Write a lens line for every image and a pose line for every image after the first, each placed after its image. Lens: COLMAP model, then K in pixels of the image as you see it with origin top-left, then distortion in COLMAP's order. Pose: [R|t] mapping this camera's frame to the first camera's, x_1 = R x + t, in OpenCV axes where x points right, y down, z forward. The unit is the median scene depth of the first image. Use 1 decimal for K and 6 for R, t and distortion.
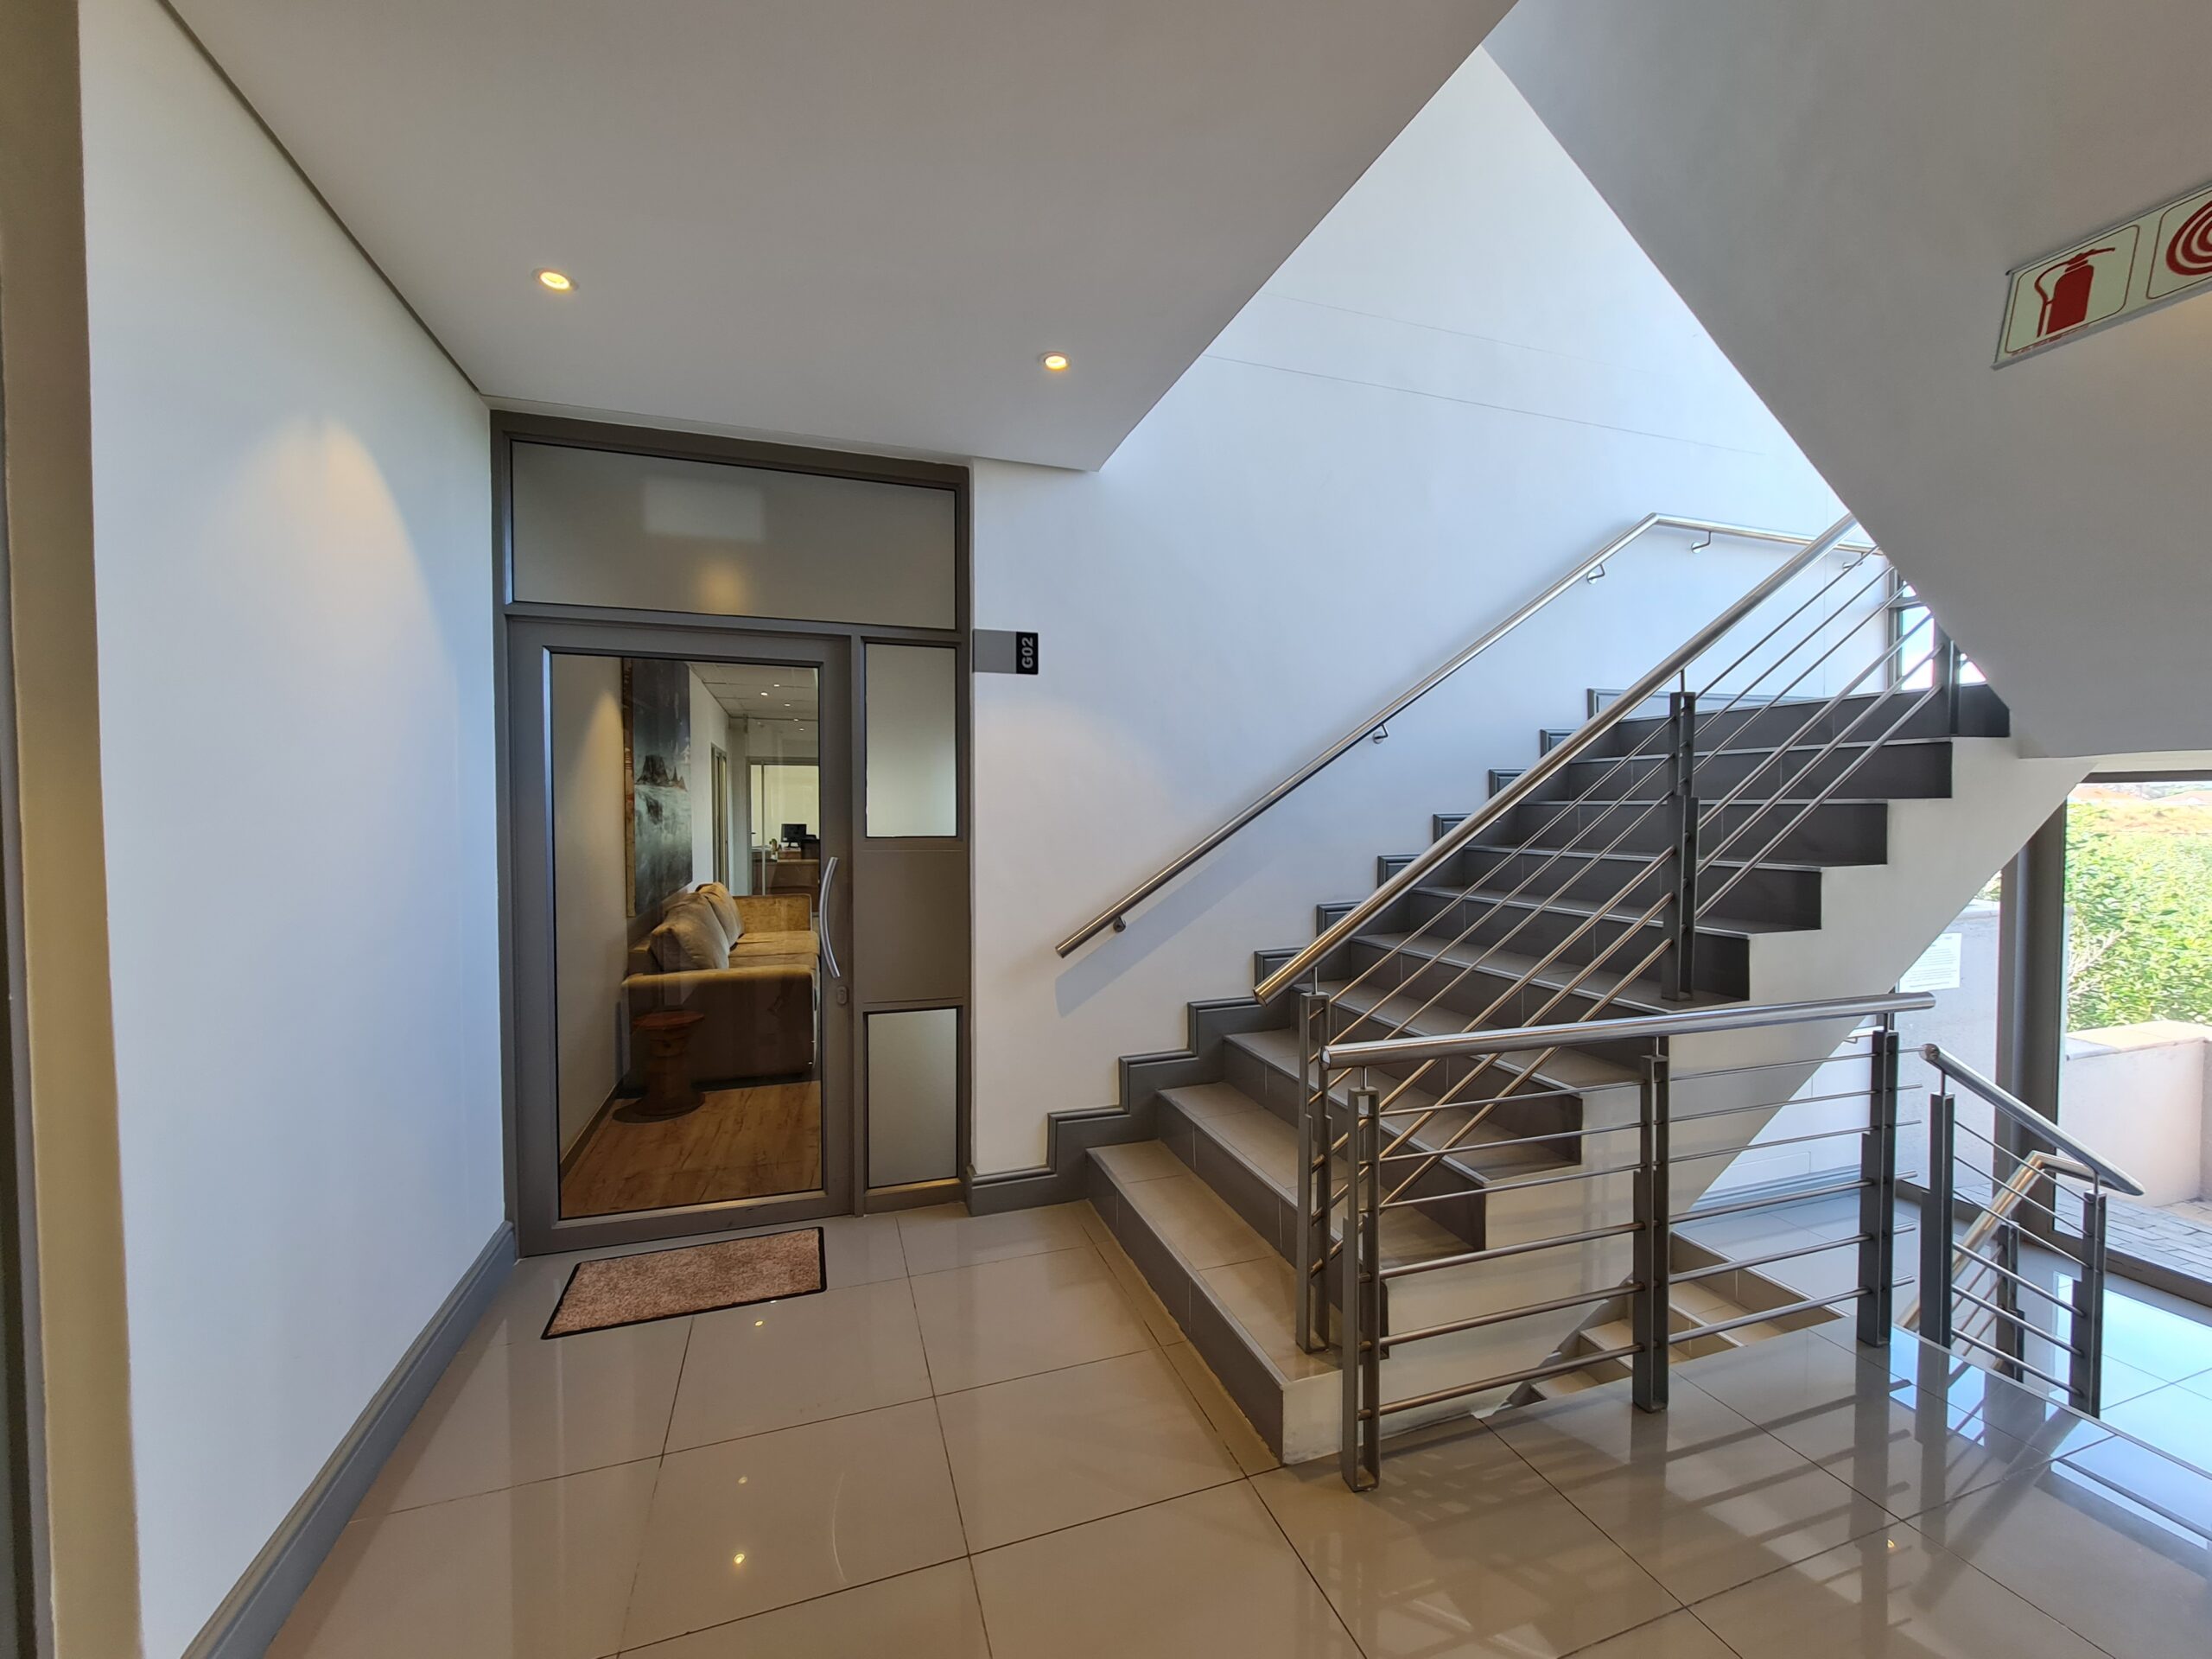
lens RADIAL K [[900.0, 0, 1118.4], [0, 900.0, 835.6], [0, 0, 1]] dist [-0.001401, 0.000107]
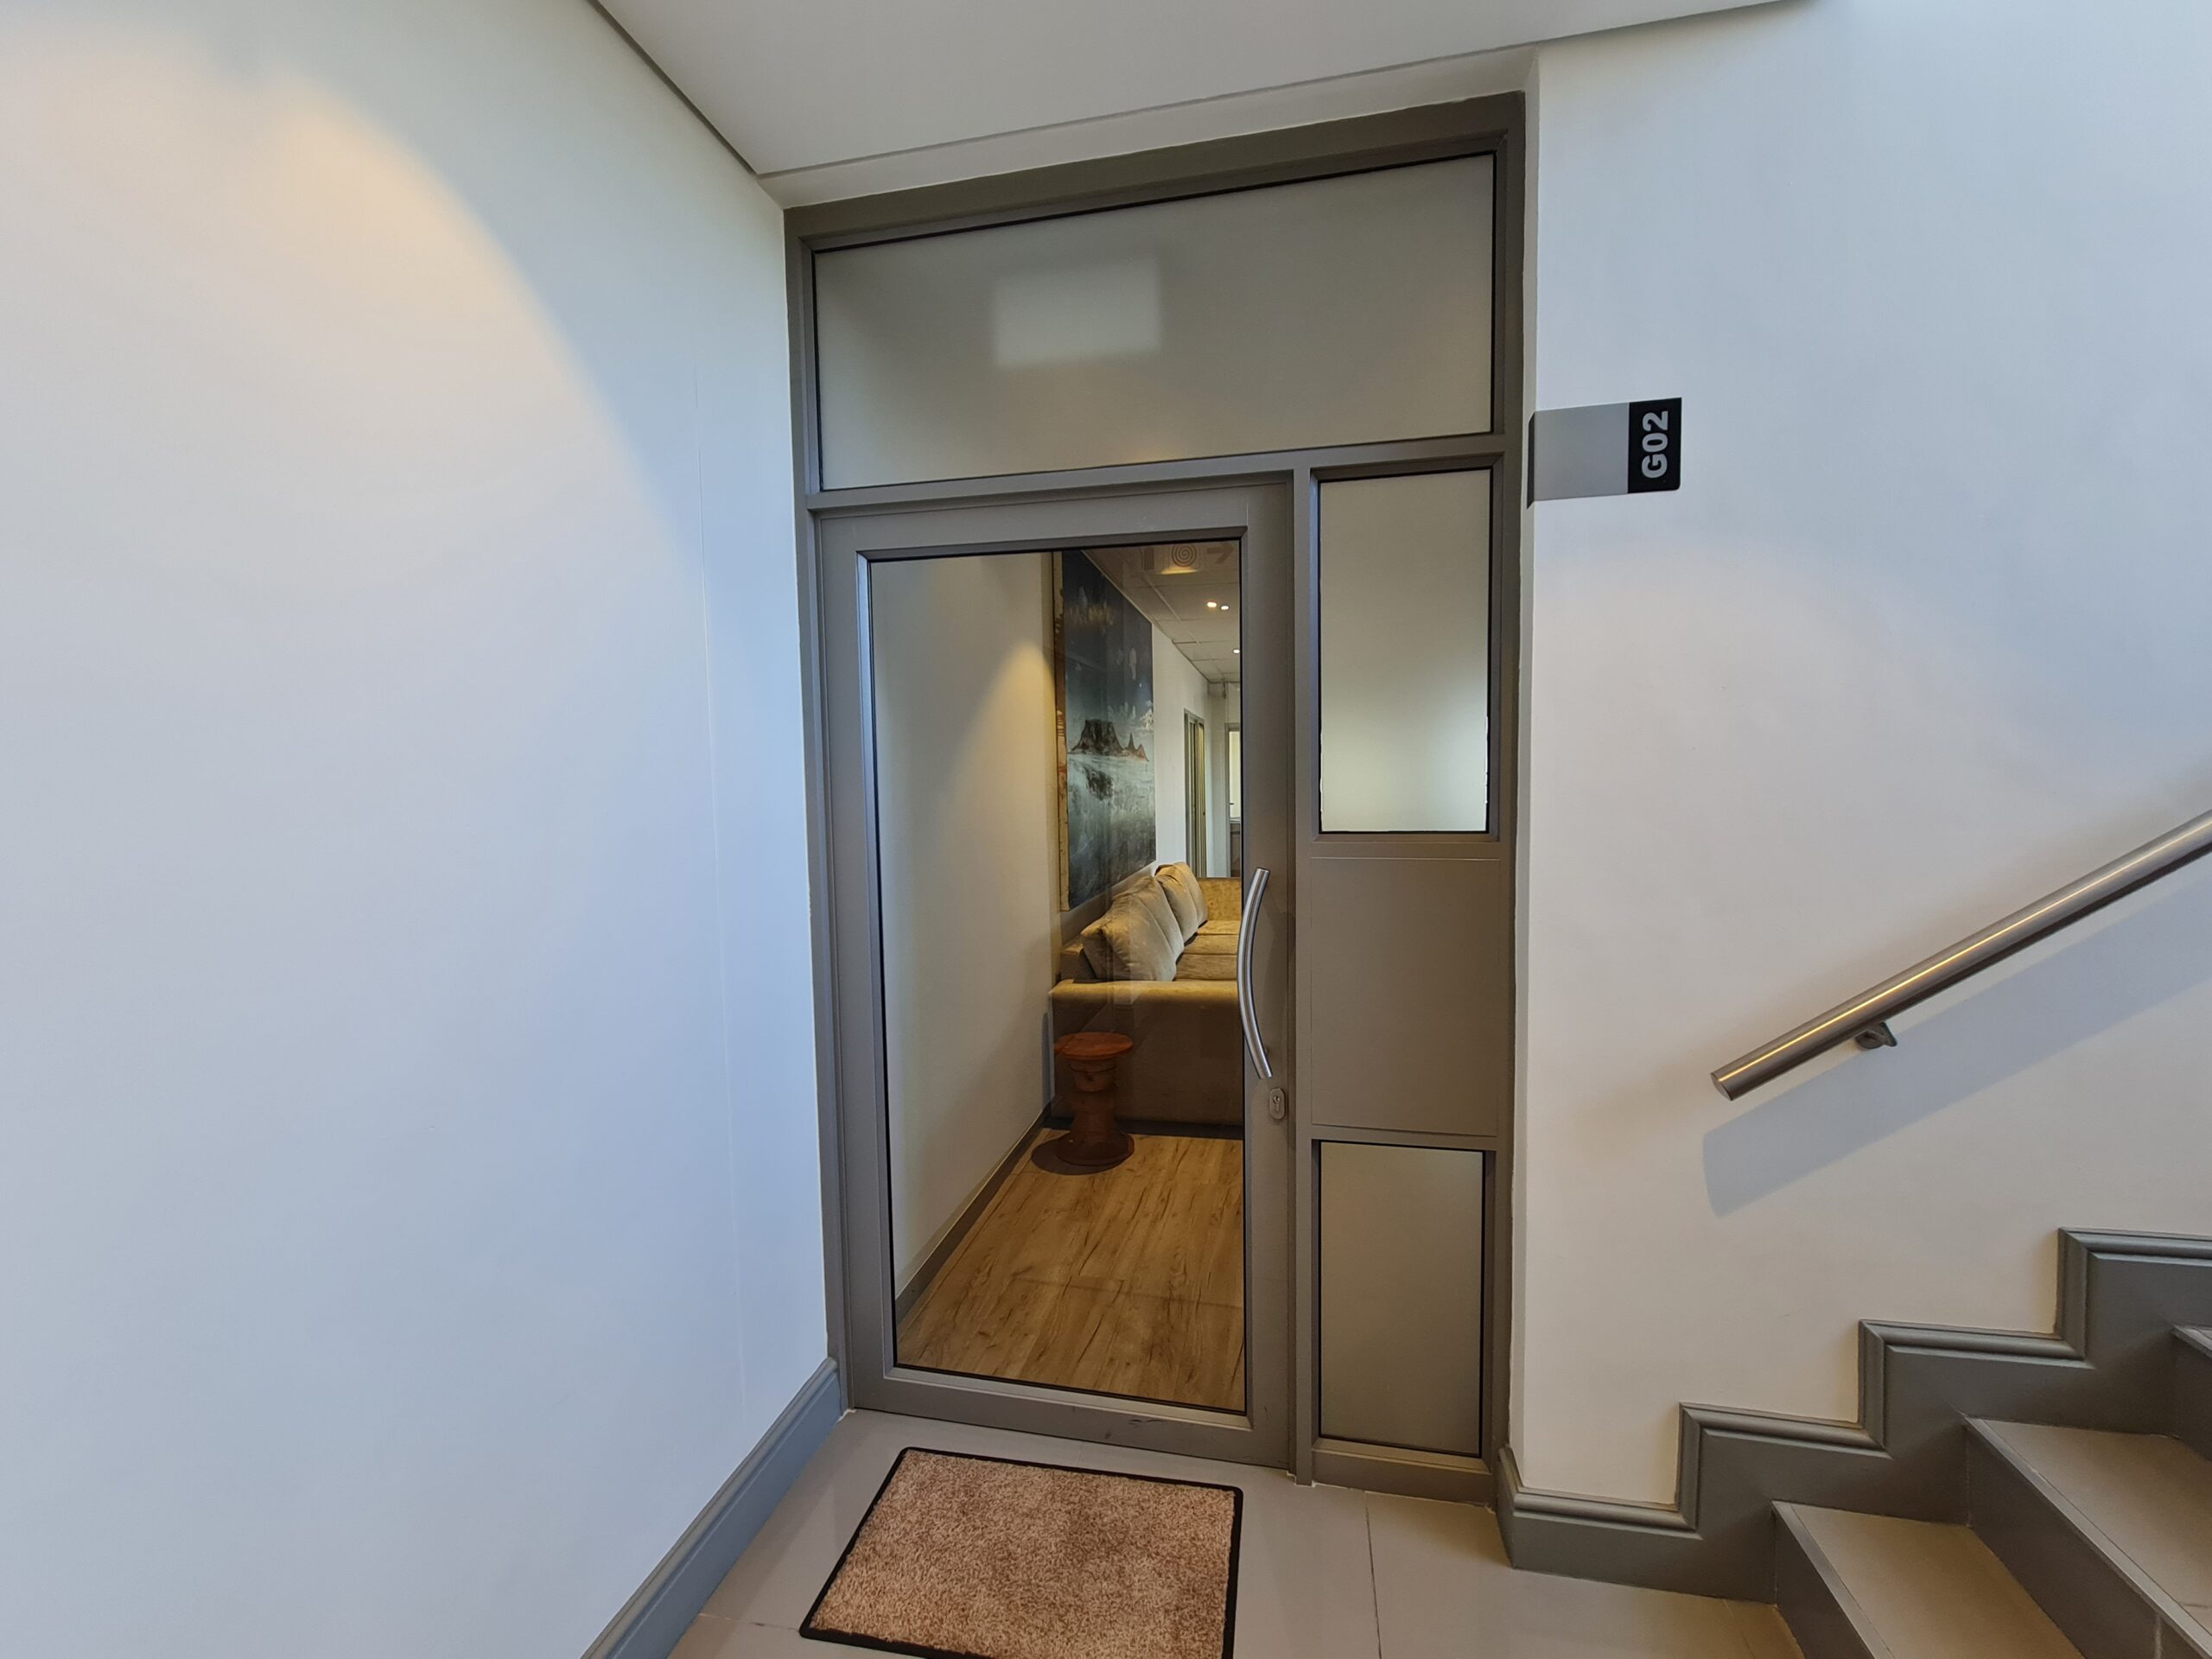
lens RADIAL K [[900.0, 0, 1139.5], [0, 900.0, 844.8], [0, 0, 1]] dist [-0.001401, 0.000107]
pose [[0.873941, 0.019738, -0.485631, -0.100468], [0.003699, 0.998876, 0.047254, -0.017006], [0.486018, -0.043093, 0.872886, 0.433975]]
